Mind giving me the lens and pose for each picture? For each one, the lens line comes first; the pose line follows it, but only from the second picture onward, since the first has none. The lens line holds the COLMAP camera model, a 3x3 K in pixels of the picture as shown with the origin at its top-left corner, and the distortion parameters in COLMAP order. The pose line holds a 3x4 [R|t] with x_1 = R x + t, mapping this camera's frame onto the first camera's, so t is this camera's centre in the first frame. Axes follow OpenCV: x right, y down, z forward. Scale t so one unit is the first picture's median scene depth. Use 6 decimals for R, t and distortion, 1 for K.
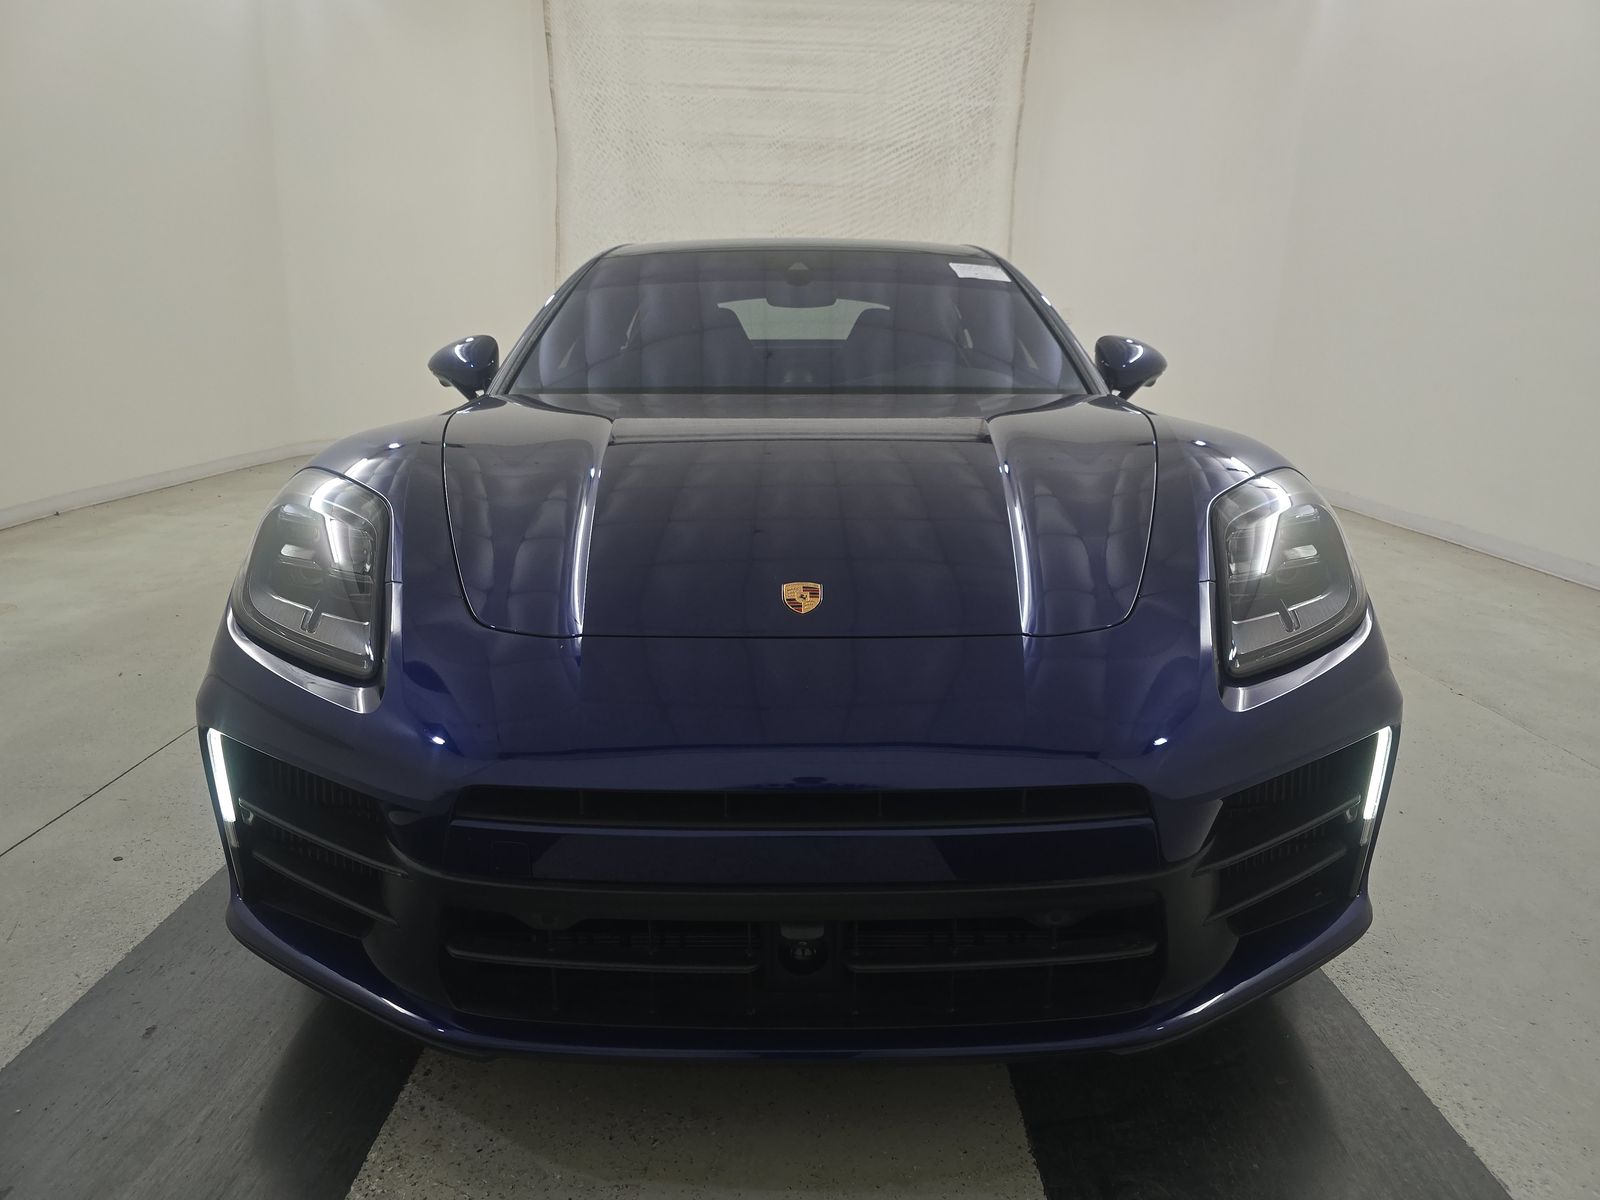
lens RADIAL K [[1081.7, 0, 796.2], [0, 1081.7, 601.0], [0, 0, 1]] dist [0.027596, -0.022355]
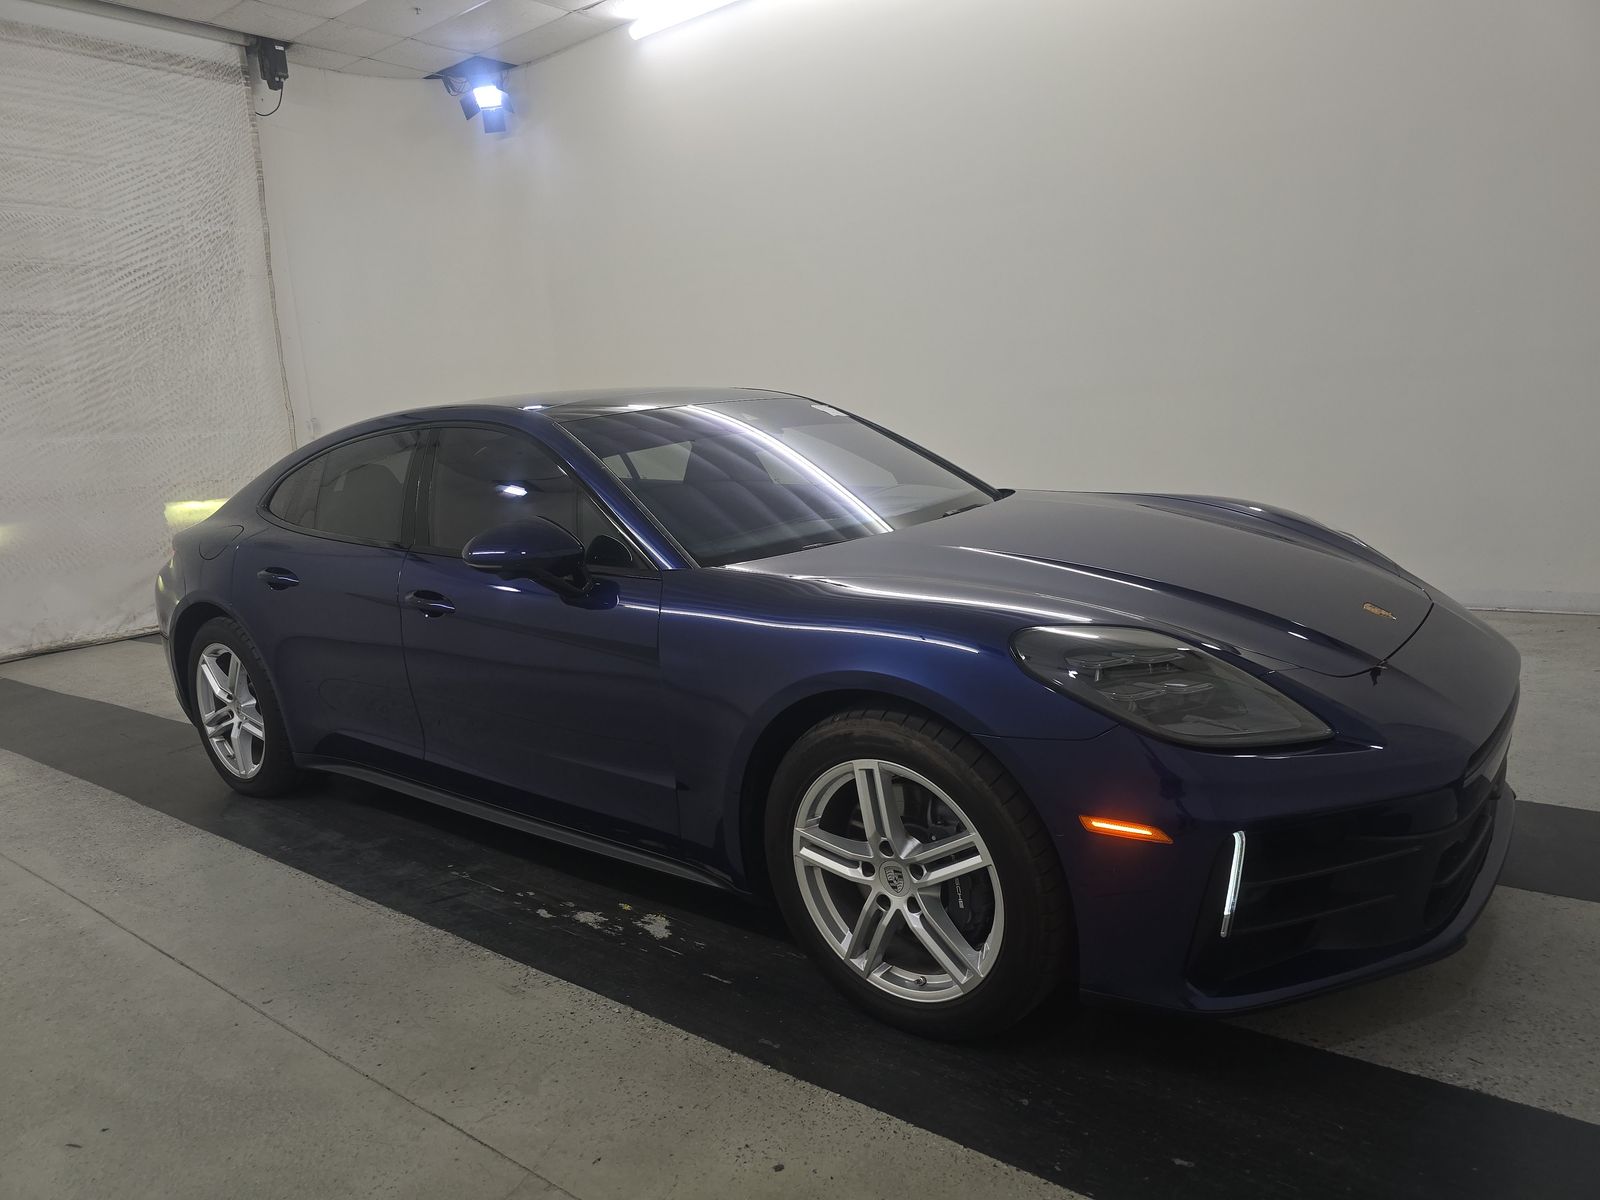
lens RADIAL K [[1081.7, 0, 800.5], [0, 1081.7, 600.3], [0, 0, 1]] dist [0.027596, -0.022355]
pose [[0.620463, -0.201153, 0.758000, -0.288576], [0.268798, 0.962545, 0.035408, -0.052661], [-0.736731, 0.181780, 0.651293, 0.089226]]
